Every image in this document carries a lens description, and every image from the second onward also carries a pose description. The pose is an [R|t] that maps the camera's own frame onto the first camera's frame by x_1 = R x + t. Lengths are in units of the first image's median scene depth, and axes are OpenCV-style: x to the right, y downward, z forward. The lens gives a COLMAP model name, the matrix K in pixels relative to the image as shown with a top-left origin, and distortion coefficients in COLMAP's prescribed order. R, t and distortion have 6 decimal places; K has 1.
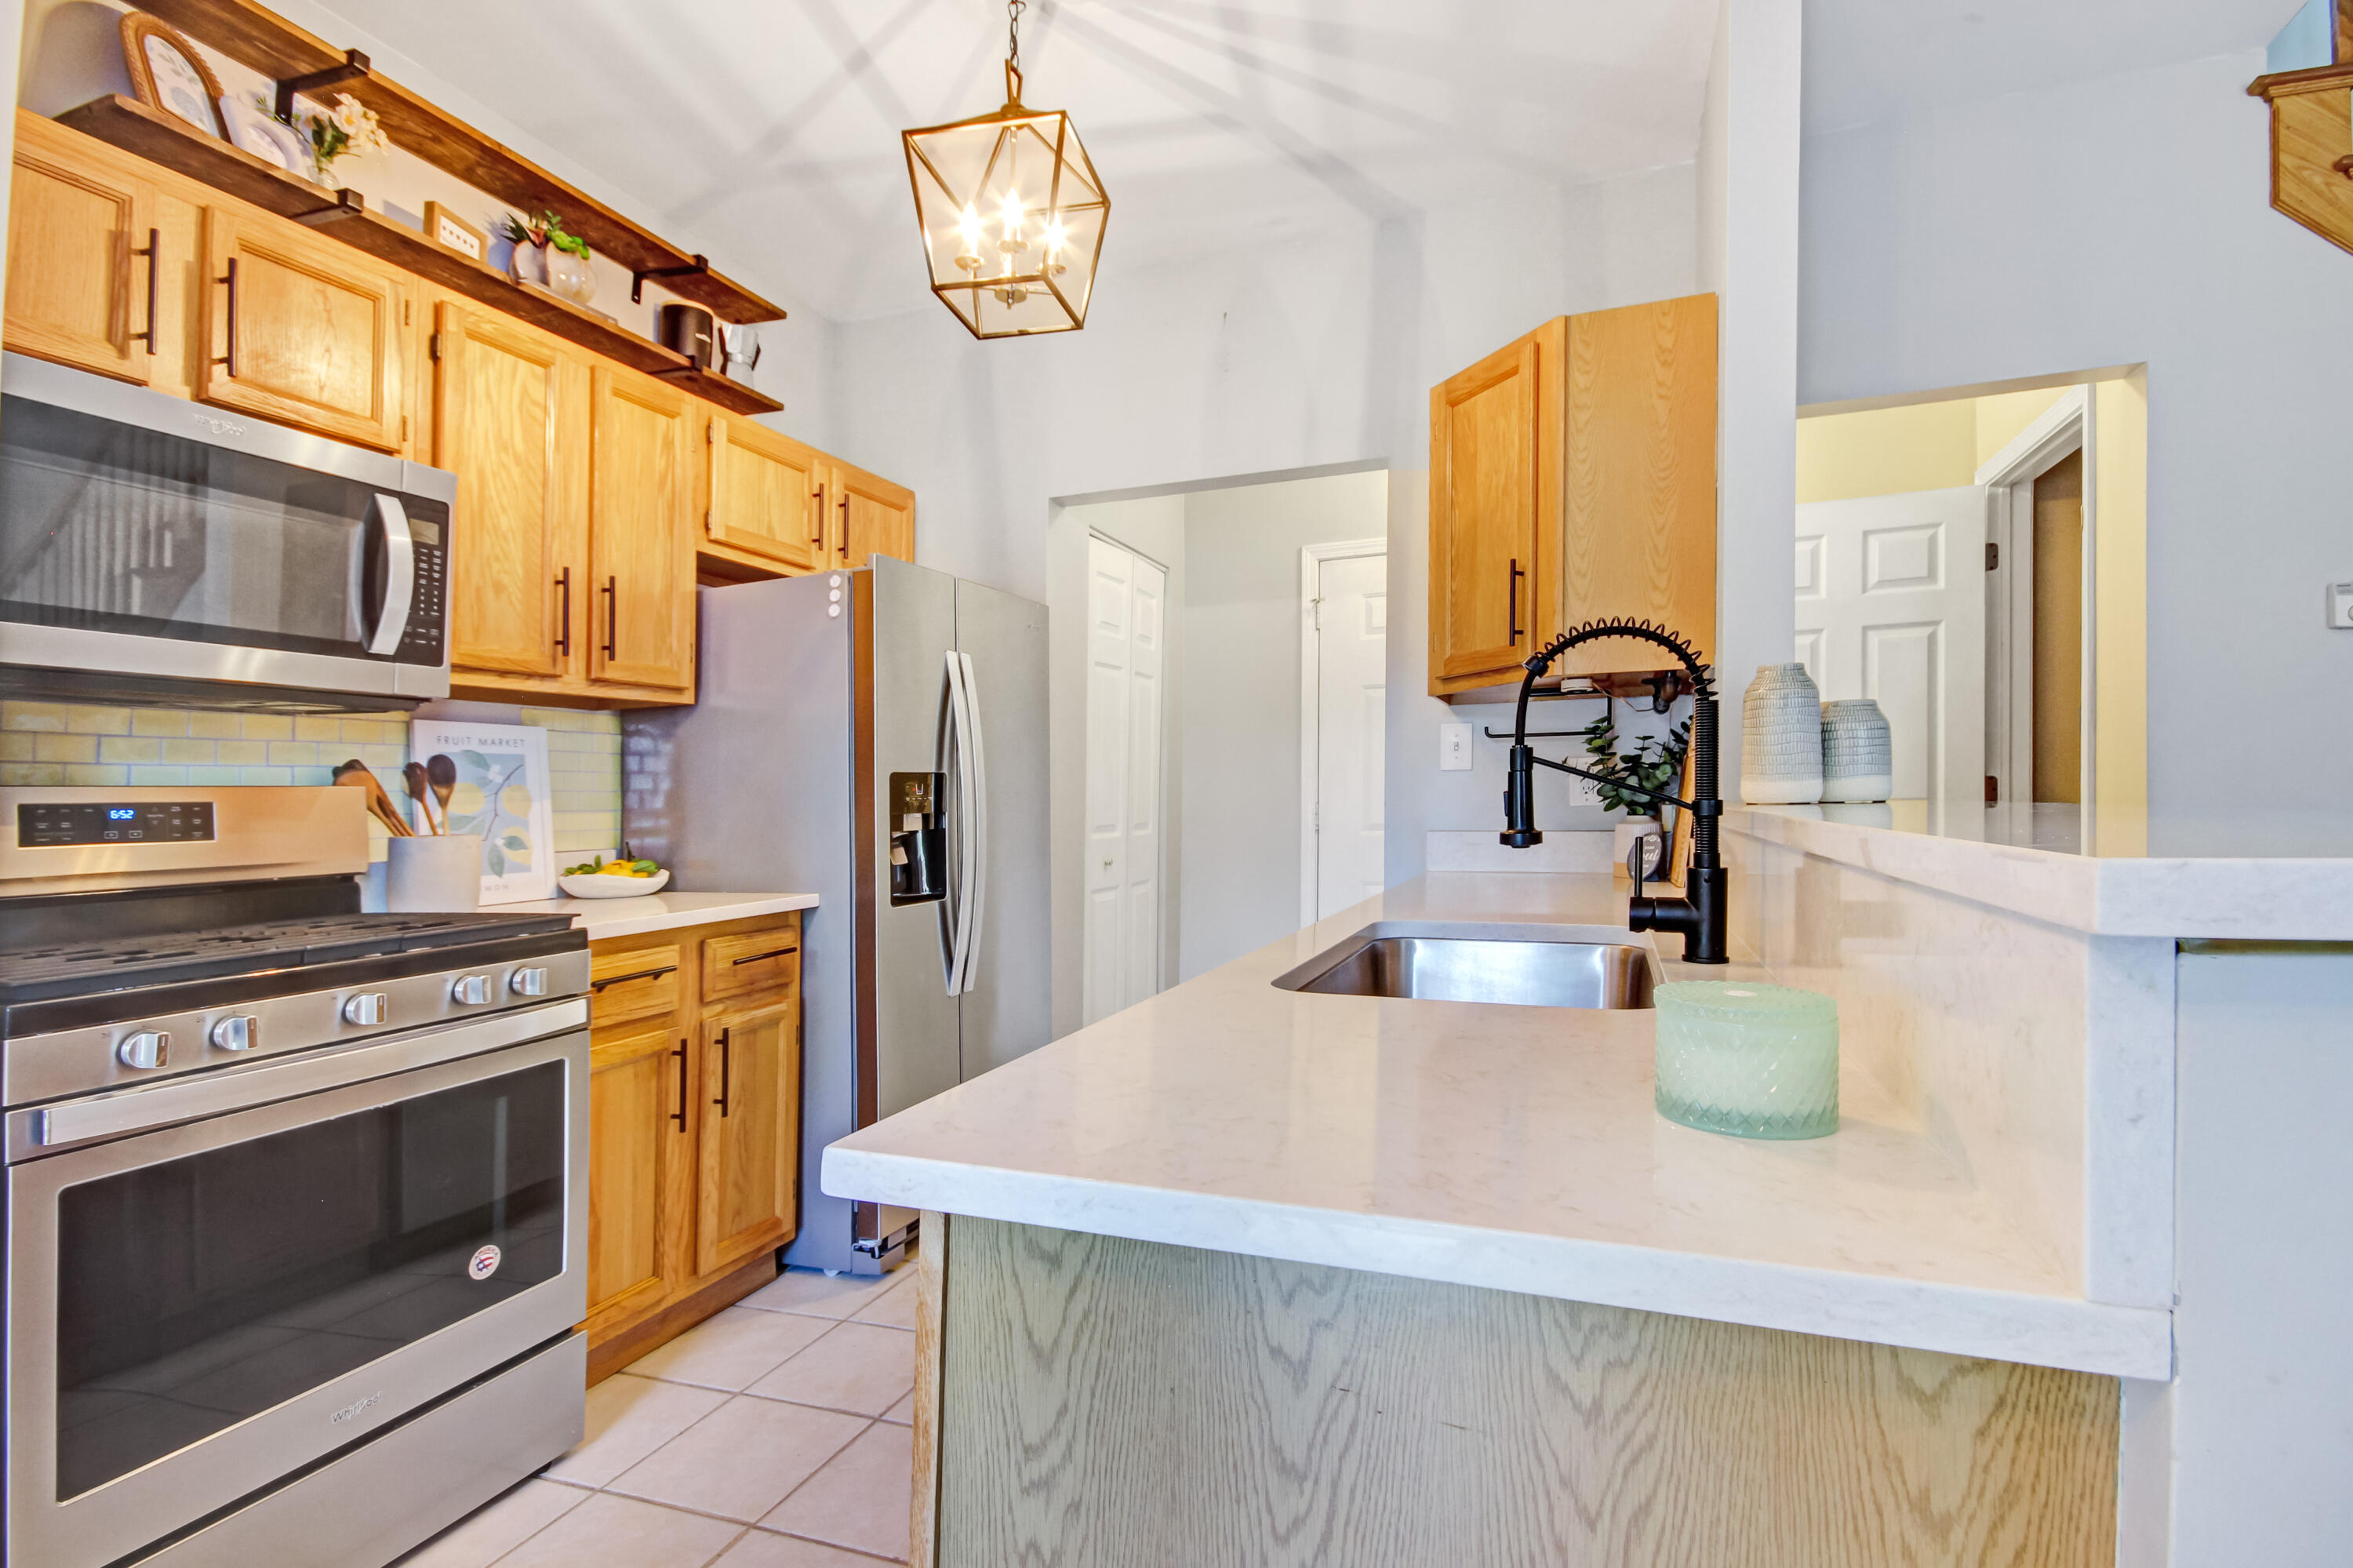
lens RADIAL K [[1131.5, 0, 1165.7], [0, 1131.5, 779.6], [0, 0, 1]] dist [-0.004004, -0.004827]
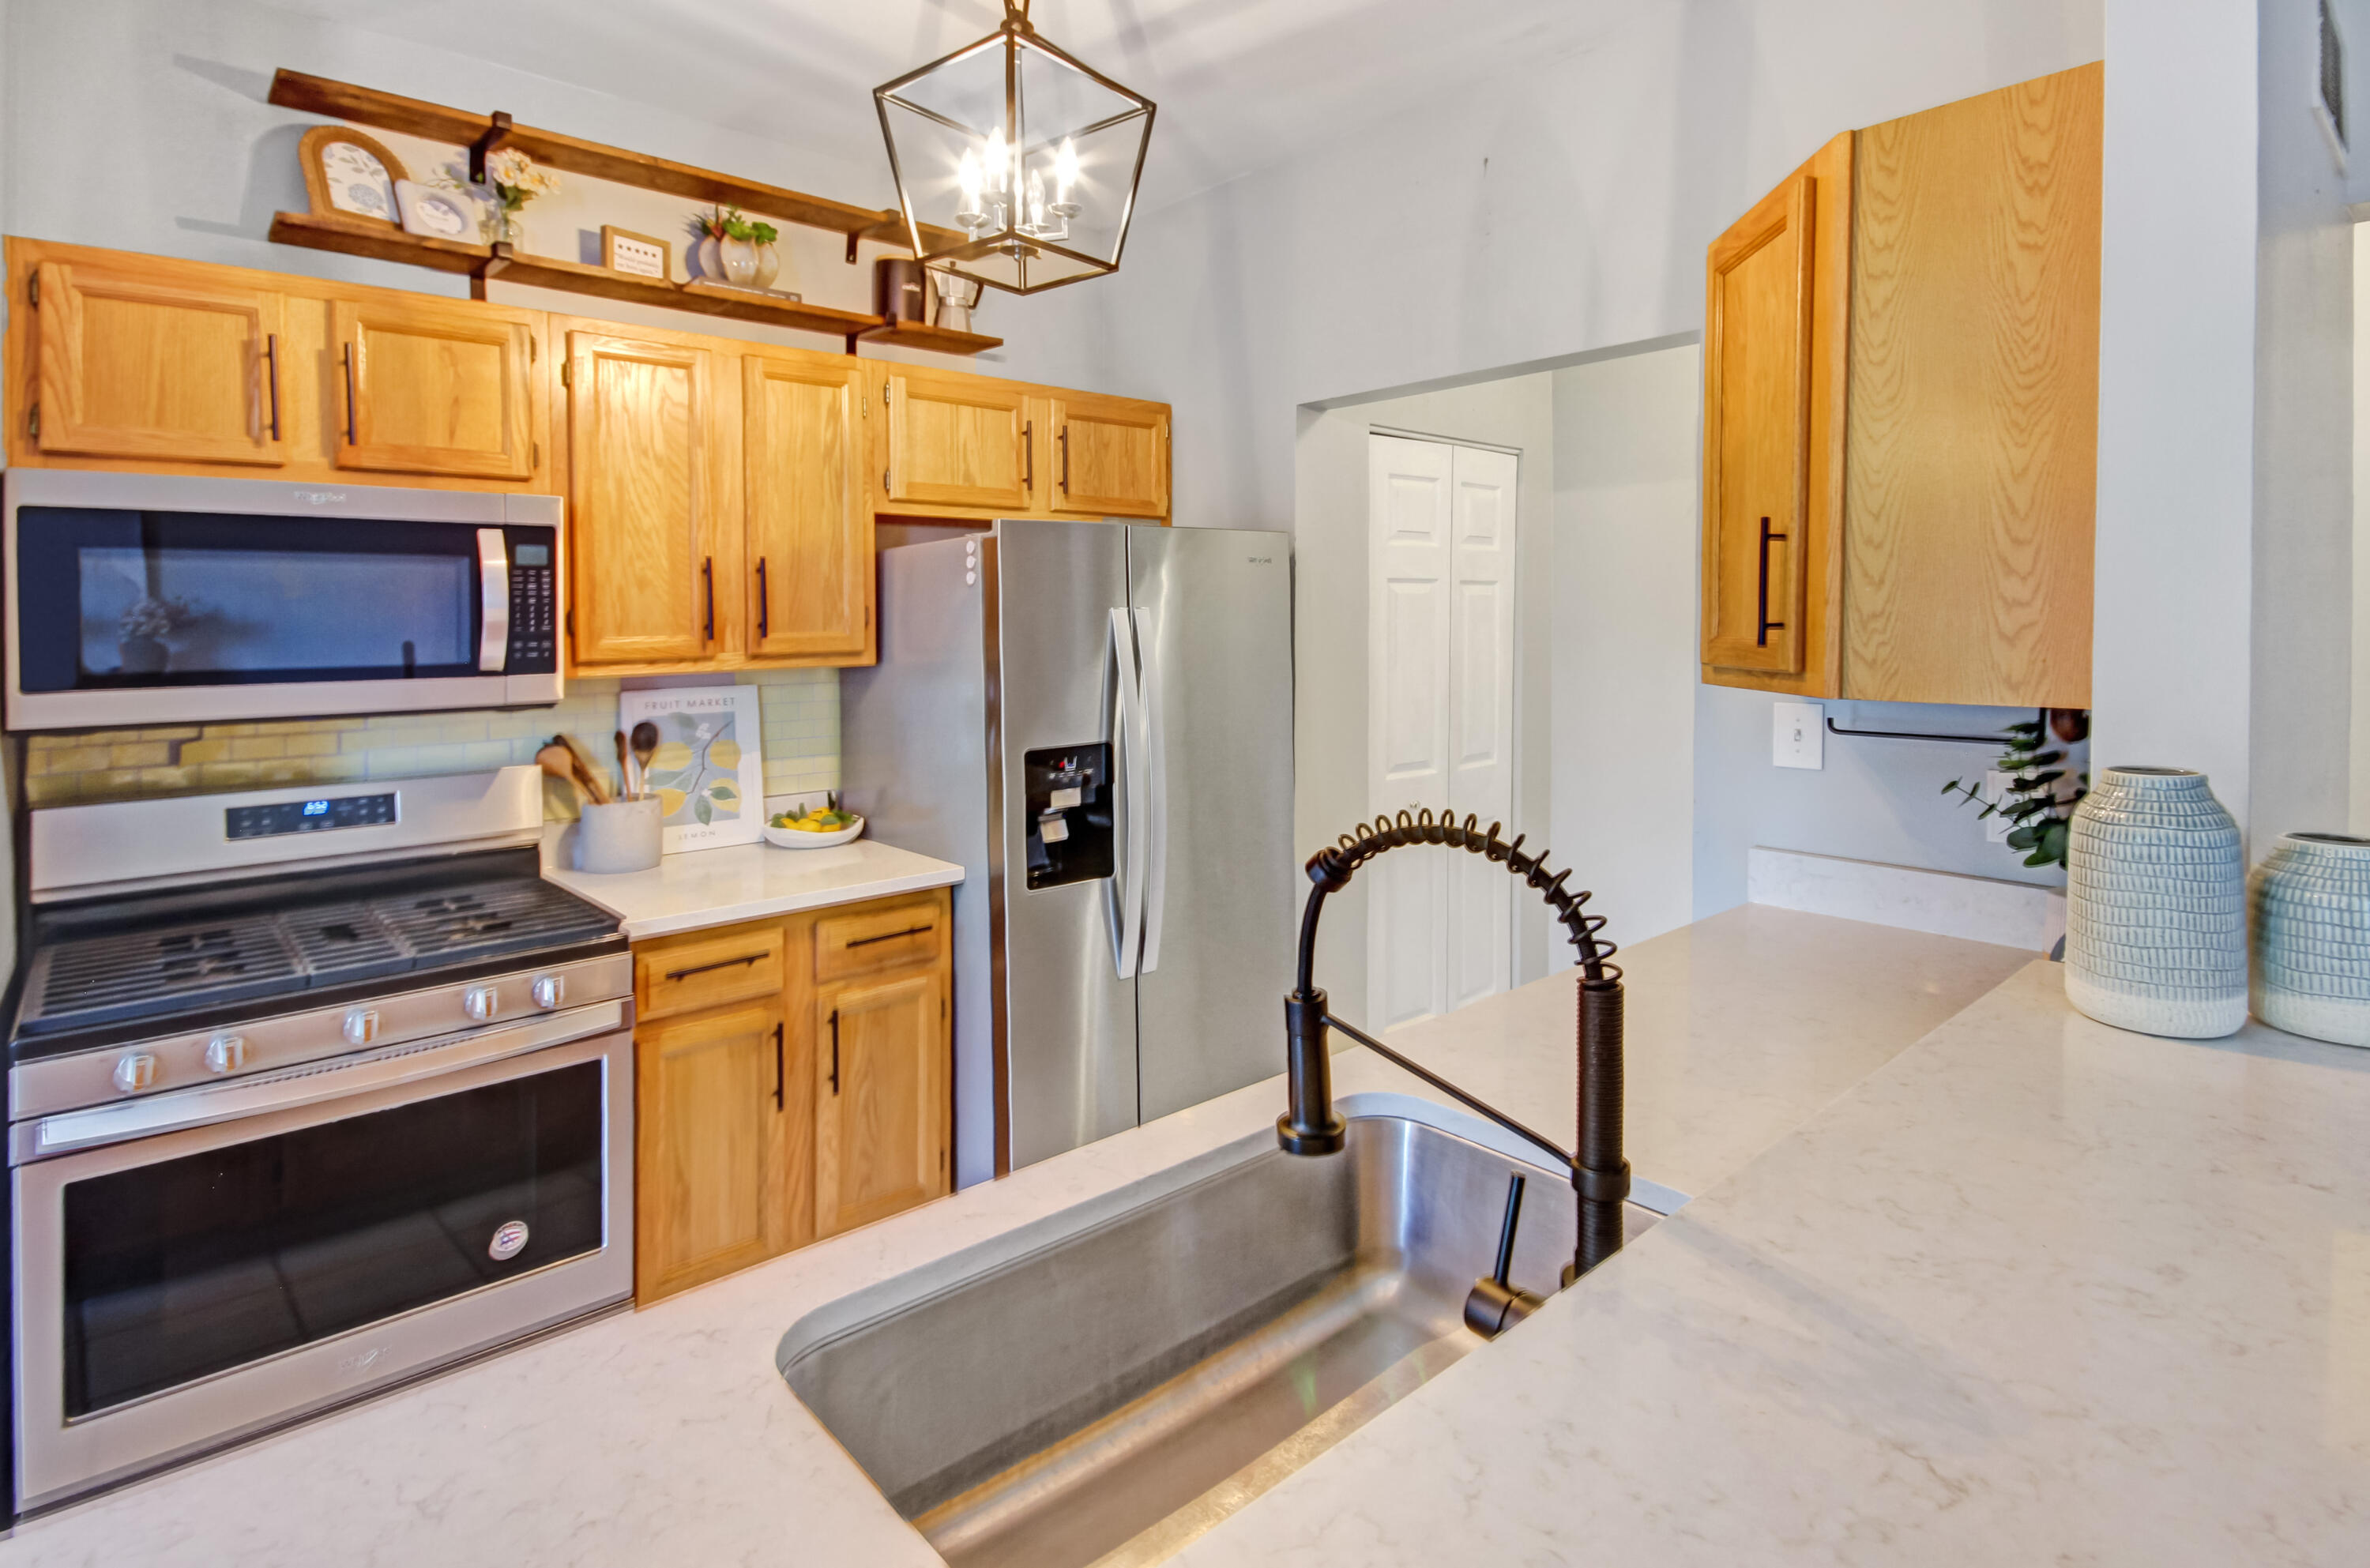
lens RADIAL K [[1135.5, 0, 1157.6], [0, 1135.5, 646.8], [0, 0, 1]] dist [0.001483, 0.001443]
pose [[0.875470, 0.035752, -0.481949, 0.340618], [-0.010965, 0.998473, 0.054150, -0.161574], [0.483149, -0.042122, 0.874525, 0.264810]]
